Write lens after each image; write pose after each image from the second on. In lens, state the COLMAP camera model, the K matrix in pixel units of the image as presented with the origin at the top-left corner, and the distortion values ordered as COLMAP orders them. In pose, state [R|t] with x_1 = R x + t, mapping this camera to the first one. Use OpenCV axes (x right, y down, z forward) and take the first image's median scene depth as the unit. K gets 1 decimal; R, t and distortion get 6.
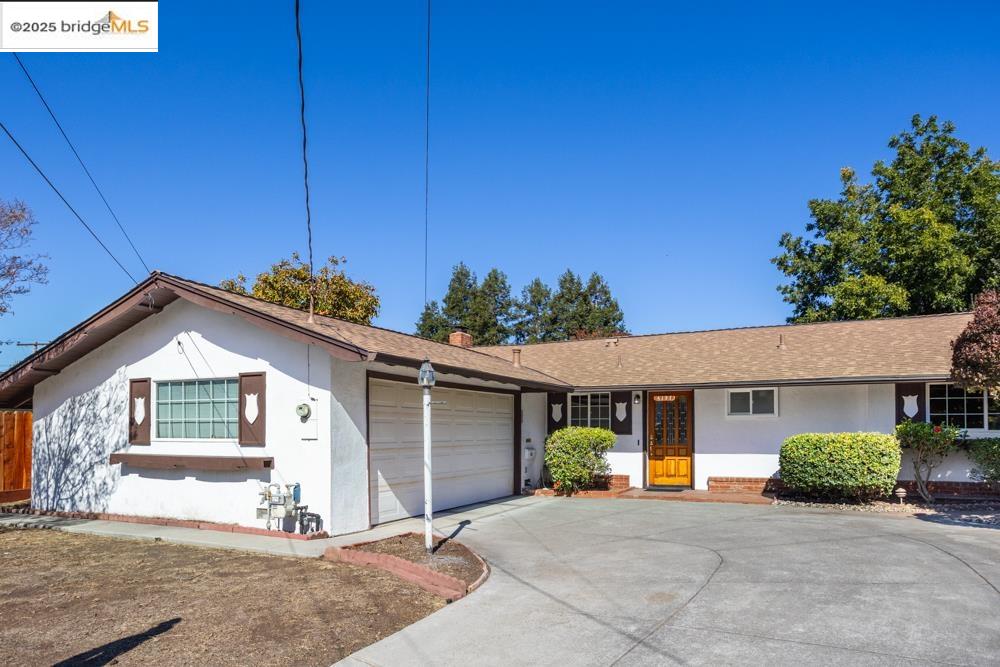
lens RADIAL K [[631.0, 0, 499.9], [0, 631.0, 424.7], [0, 0, 1]] dist [-0.014933, 0.001154]
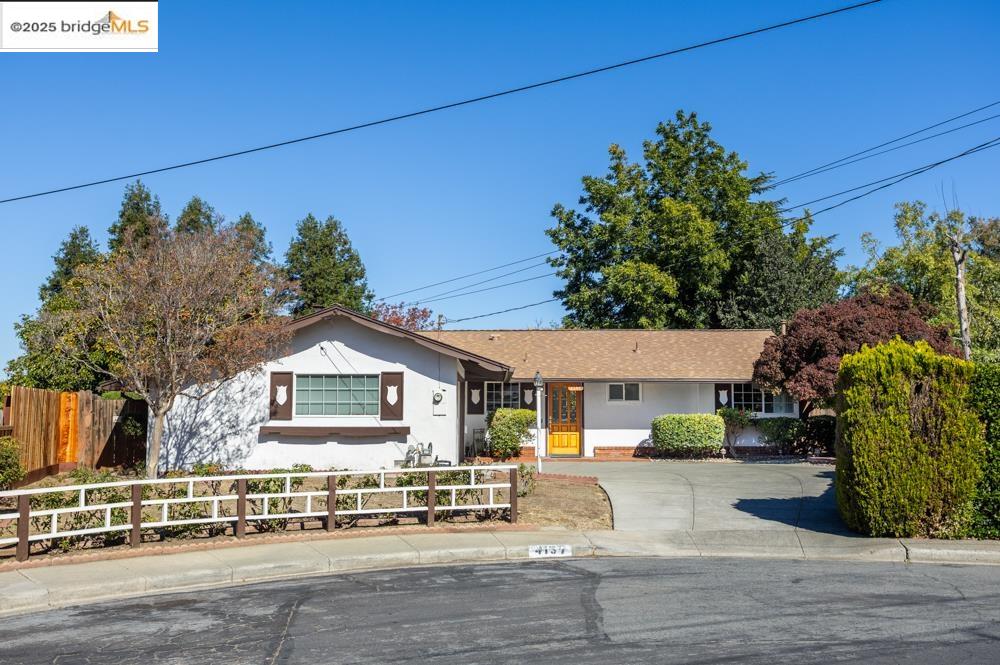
lens RADIAL K [[892.0, 0, 500.0], [0, 892.0, 332.5], [0, 0, 1]] dist [0.059241, -0.004195]
pose [[0.913790, 0.041672, 0.404044, -0.761093], [-0.008283, 0.996428, -0.084035, 0.001881], [-0.406103, 0.073444, 0.910871, -0.813529]]
